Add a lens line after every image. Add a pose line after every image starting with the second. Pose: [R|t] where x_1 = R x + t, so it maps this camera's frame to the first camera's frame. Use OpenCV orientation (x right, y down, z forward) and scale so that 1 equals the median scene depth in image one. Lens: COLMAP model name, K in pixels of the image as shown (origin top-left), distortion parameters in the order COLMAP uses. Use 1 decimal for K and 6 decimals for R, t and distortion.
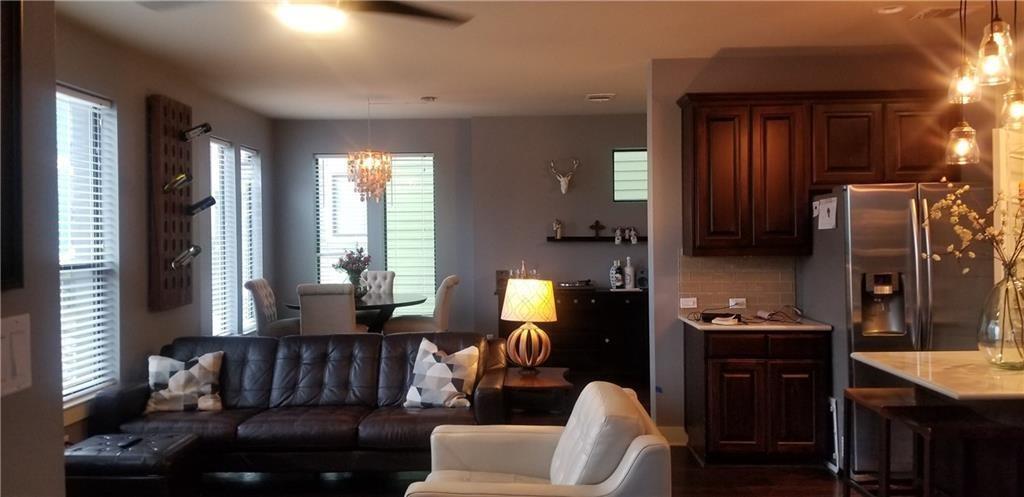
lens RADIAL K [[809.9, 0, 503.0], [0, 809.9, 230.6], [0, 0, 1]] dist [0.073546, -0.088664]
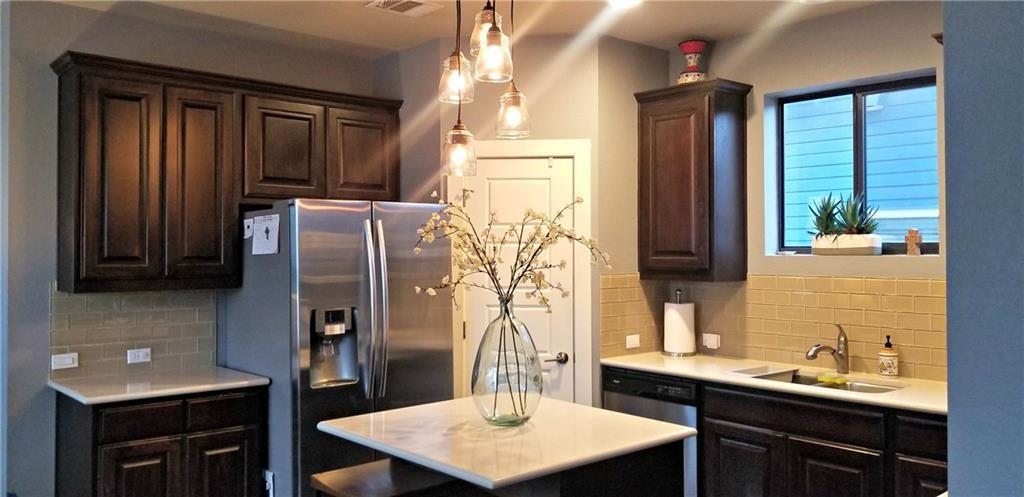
lens RADIAL K [[809.9, 0, 500.5], [0, 809.9, 237.3], [0, 0, 1]] dist [0.073546, -0.088664]
pose [[0.741348, 0.022591, 0.670741, 0.039589], [-0.008345, 0.999666, -0.024446, -0.000884], [-0.671069, 0.012525, 0.741289, 0.272619]]
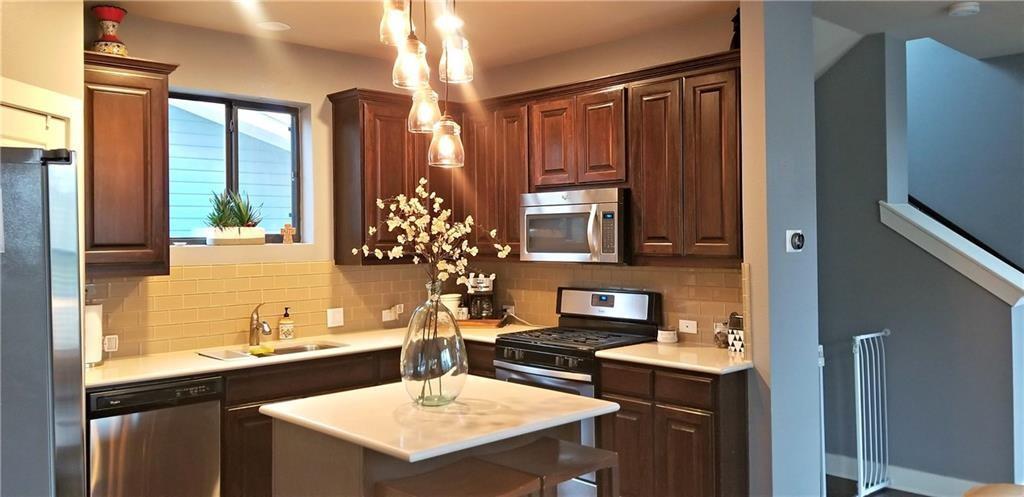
lens RADIAL K [[809.9, 0, 506.0], [0, 809.9, 226.3], [0, 0, 1]] dist [0.073546, -0.088664]
pose [[-0.713974, 0.027058, 0.699650, -0.034858], [0.019729, 0.999634, -0.018526, -0.003803], [-0.699895, 0.000577, -0.714246, 1.093931]]
